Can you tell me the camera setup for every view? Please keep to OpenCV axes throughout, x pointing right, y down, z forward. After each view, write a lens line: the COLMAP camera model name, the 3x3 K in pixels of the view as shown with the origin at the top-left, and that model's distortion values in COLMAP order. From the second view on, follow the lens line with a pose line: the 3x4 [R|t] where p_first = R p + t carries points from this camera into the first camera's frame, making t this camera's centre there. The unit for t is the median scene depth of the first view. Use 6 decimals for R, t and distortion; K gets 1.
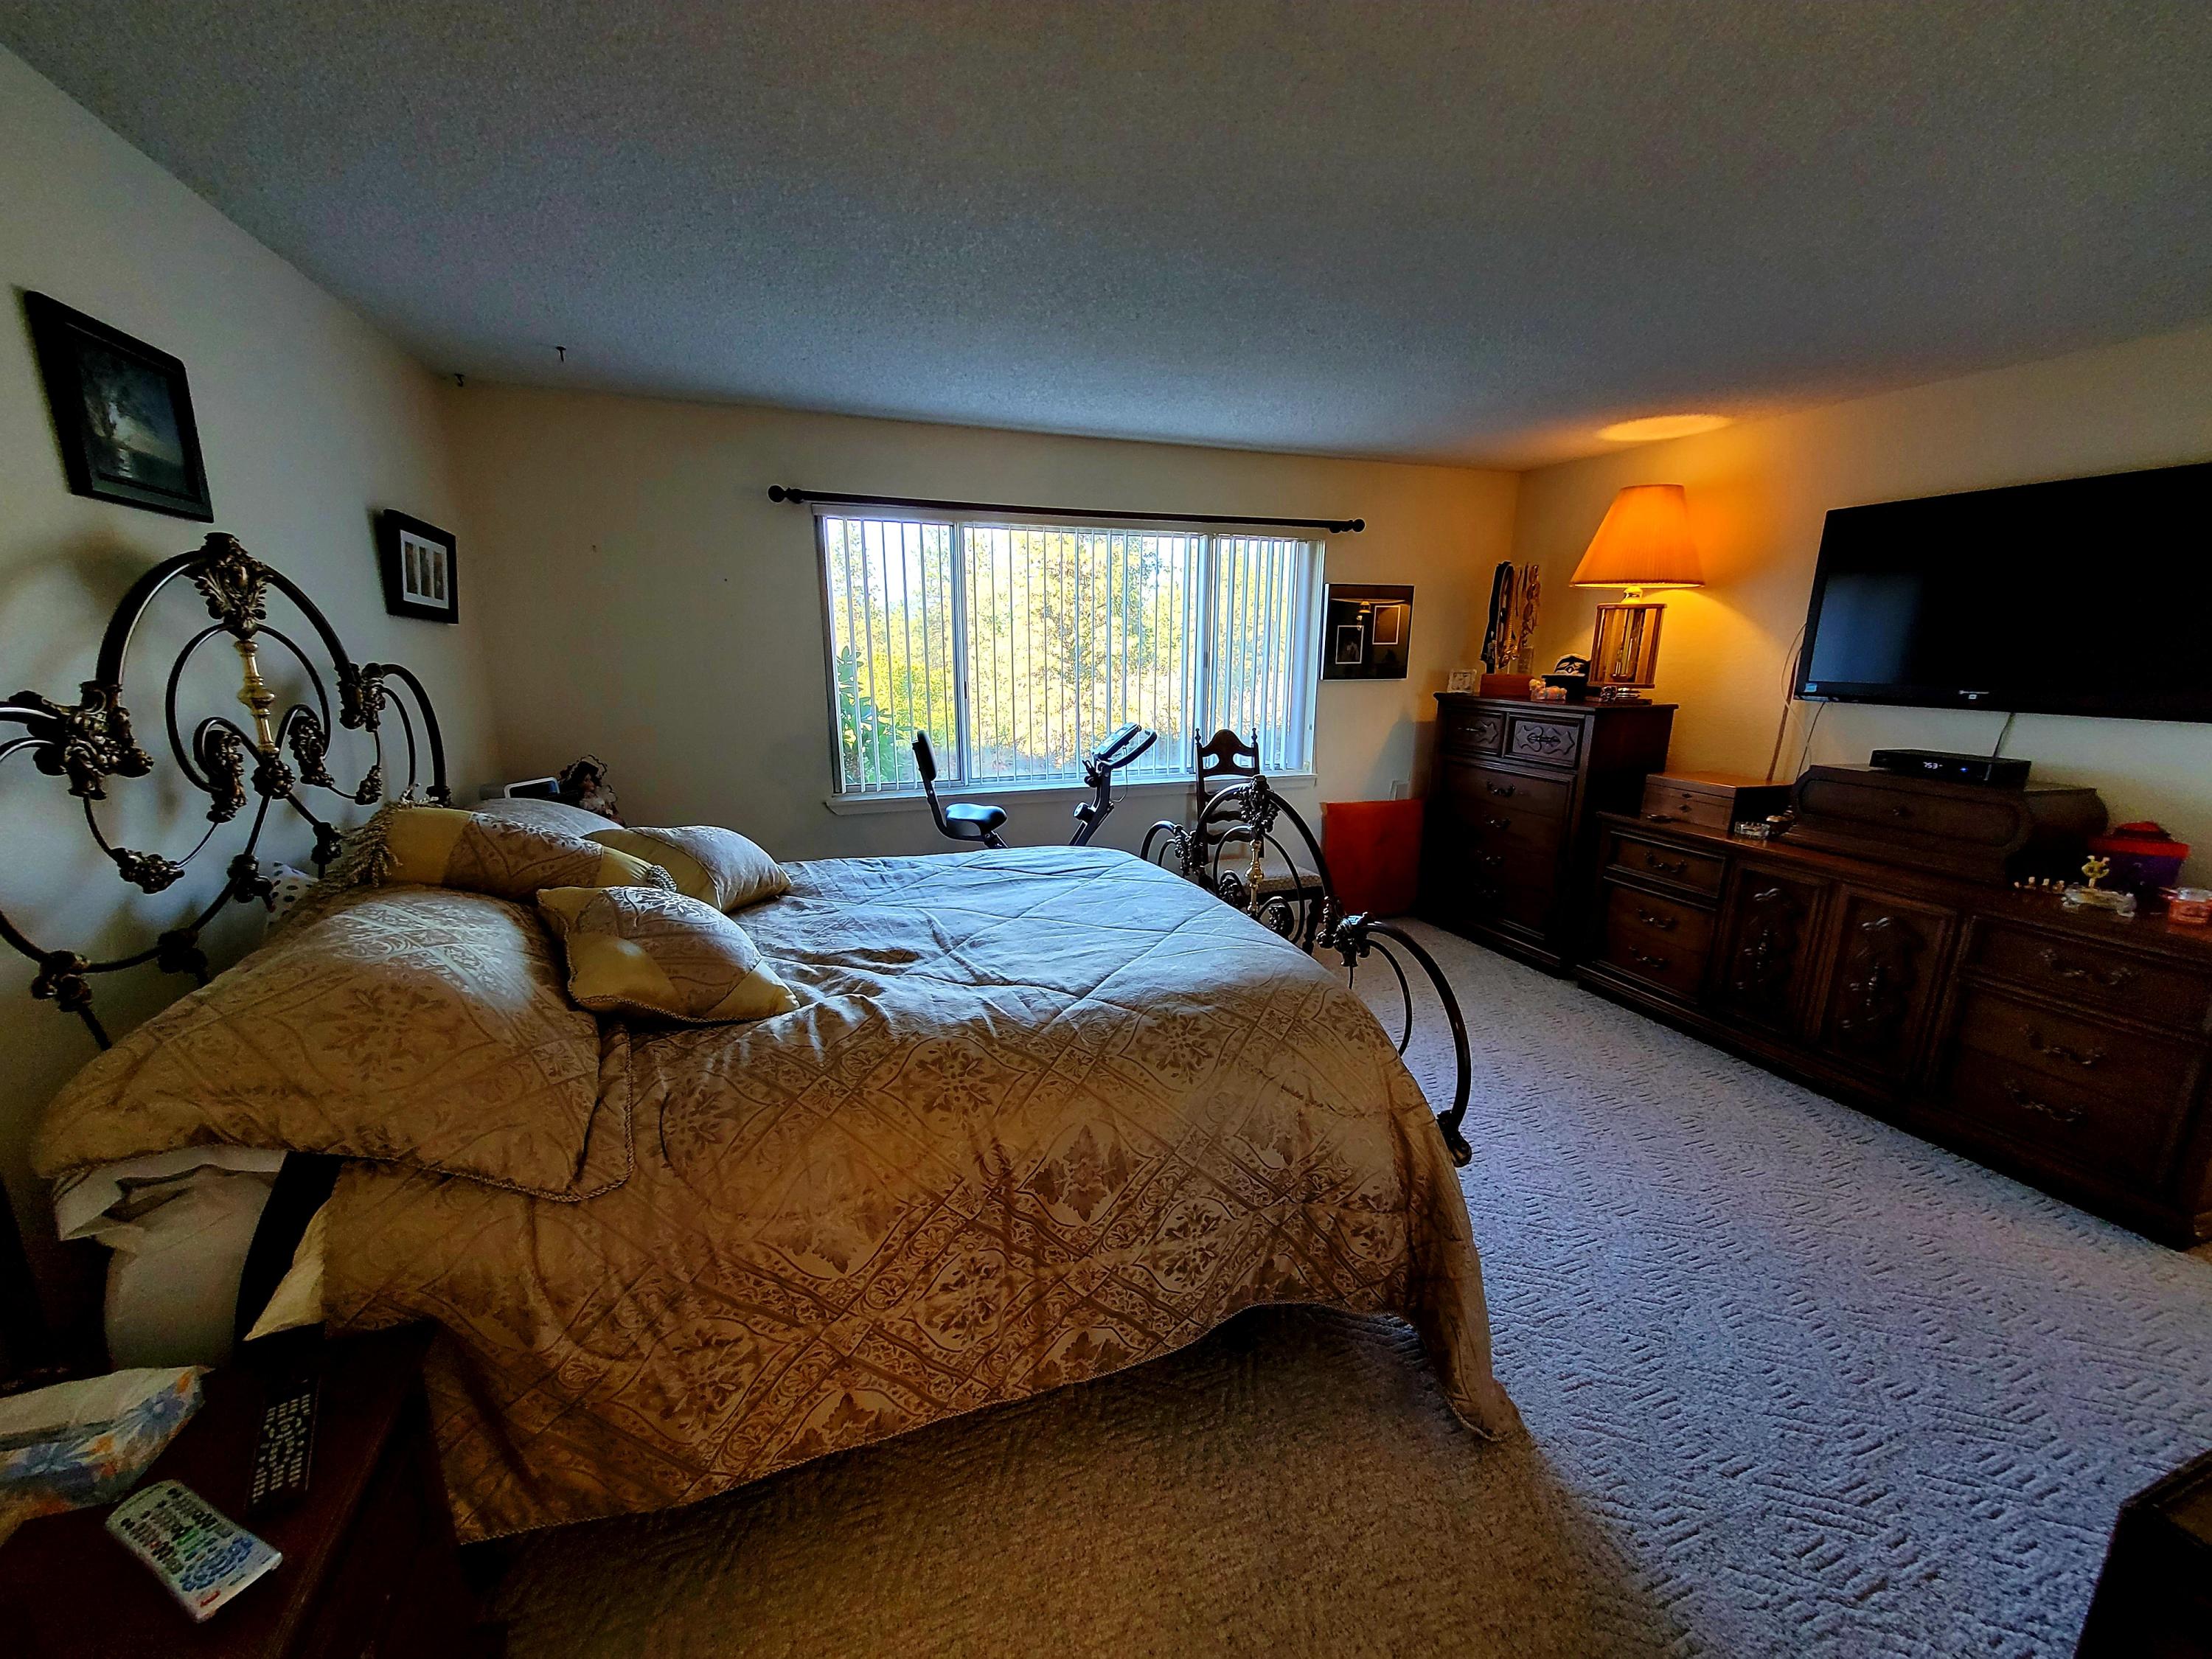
lens RADIAL K [[872.4, 0, 1104.6], [0, 872.4, 850.0], [0, 0, 1]] dist [-0.001190, 0.000936]
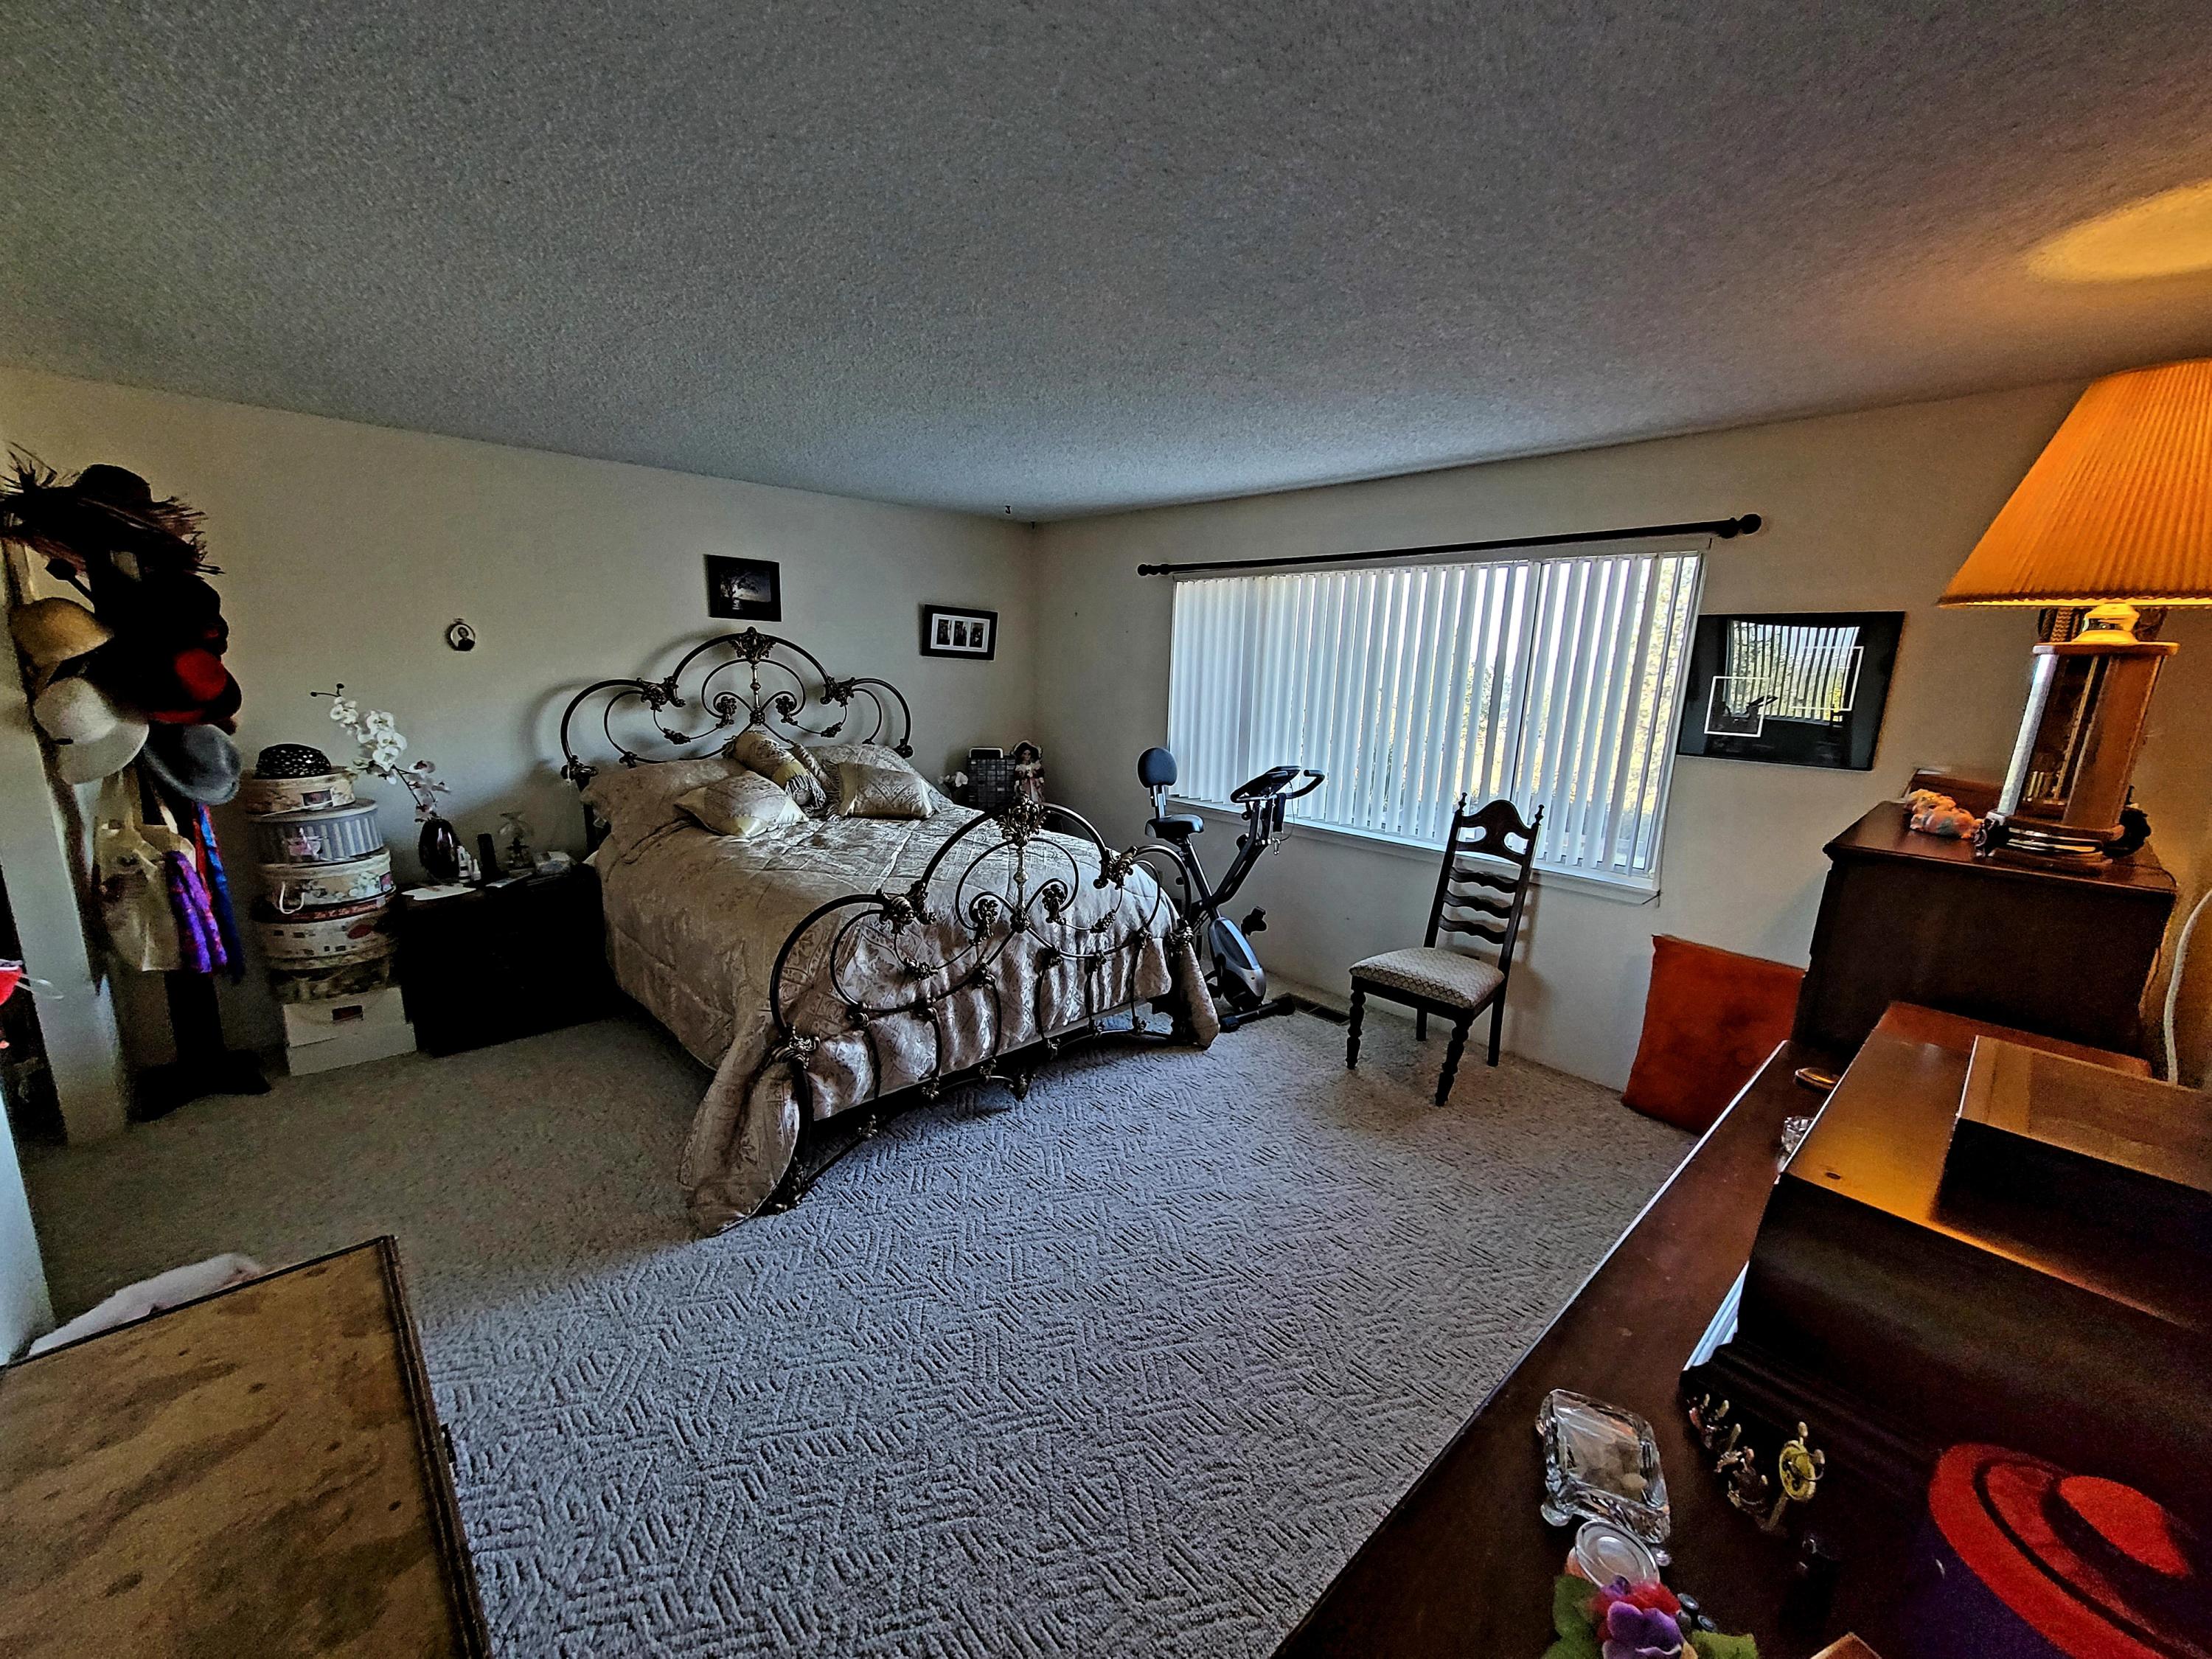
lens RADIAL K [[872.9, 0, 1104.5], [0, 872.9, 854.3], [0, 0, 1]] dist [-0.017463, -0.000037]
pose [[0.388200, 0.207043, -0.898017, 1.000595], [-0.242148, 0.963114, 0.117374, -0.131027], [0.889194, 0.171888, 0.424015, 0.473611]]
